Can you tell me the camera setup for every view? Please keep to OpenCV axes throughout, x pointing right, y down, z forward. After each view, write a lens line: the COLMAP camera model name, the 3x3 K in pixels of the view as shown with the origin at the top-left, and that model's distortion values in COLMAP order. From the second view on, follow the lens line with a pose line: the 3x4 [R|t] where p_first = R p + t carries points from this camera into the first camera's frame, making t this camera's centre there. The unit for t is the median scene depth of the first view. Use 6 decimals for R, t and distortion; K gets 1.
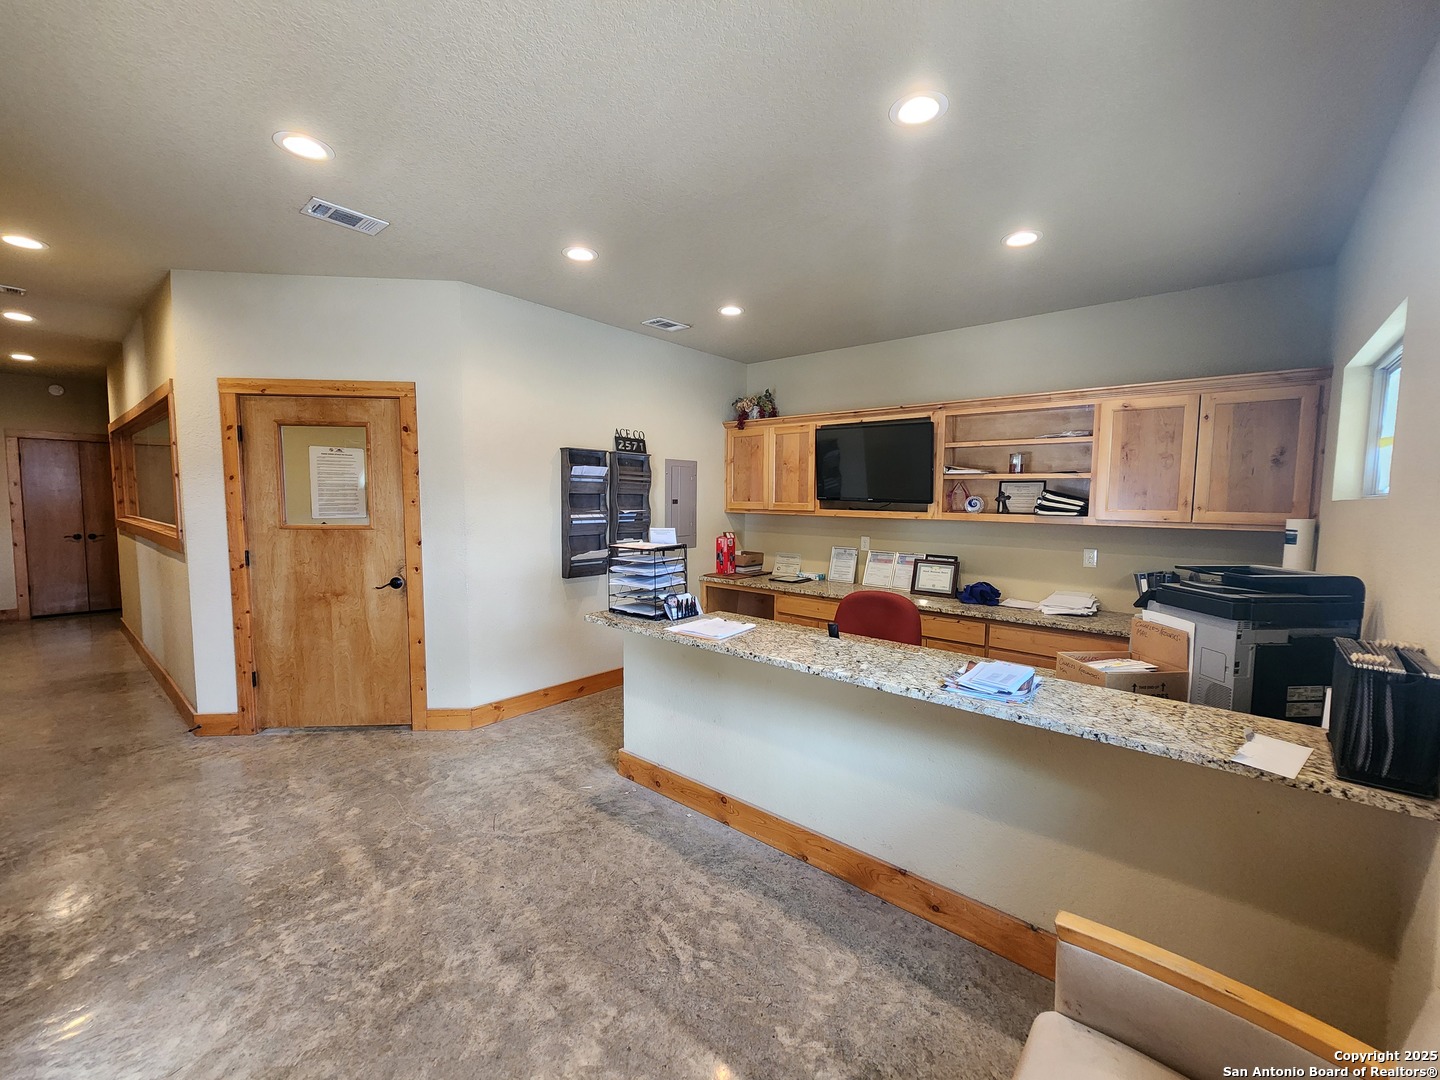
lens RADIAL K [[590.0, 0, 731.1], [0, 590.0, 542.0], [0, 0, 1]] dist [-0.009757, 0.004469]
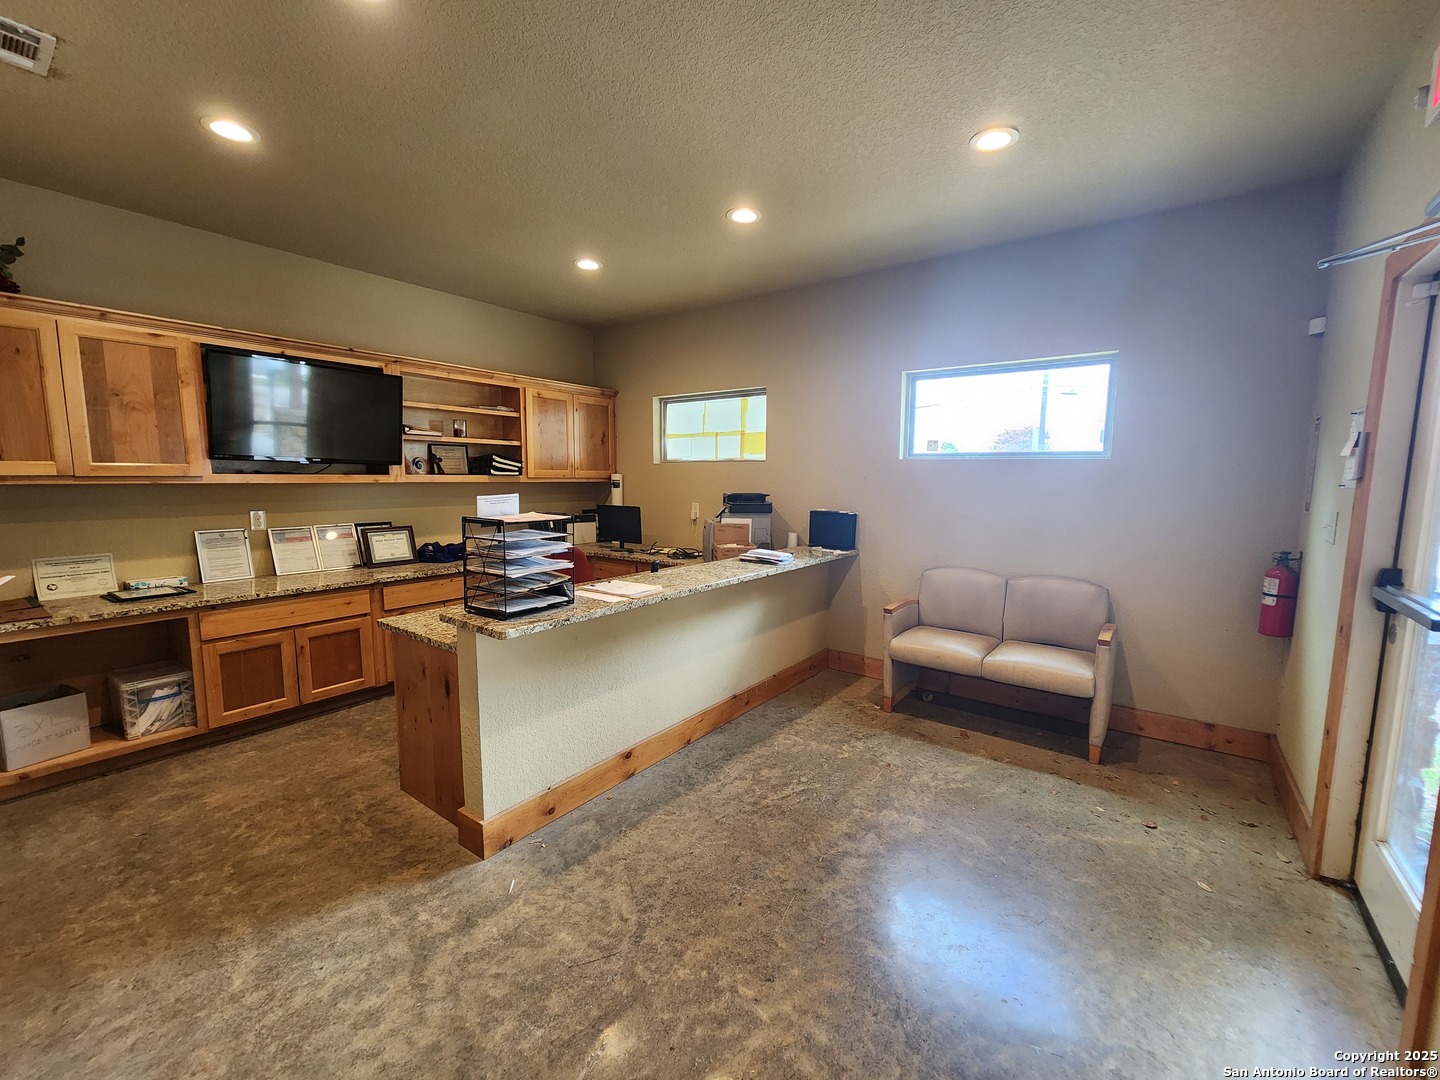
lens RADIAL K [[590.0, 0, 731.1], [0, 590.0, 542.0], [0, 0, 1]] dist [-0.009757, 0.004469]
pose [[-0.063561, -0.123830, 0.990266, -0.881013], [0.068187, 0.989414, 0.128100, -0.039957], [-0.995646, 0.075665, -0.054445, 0.760872]]
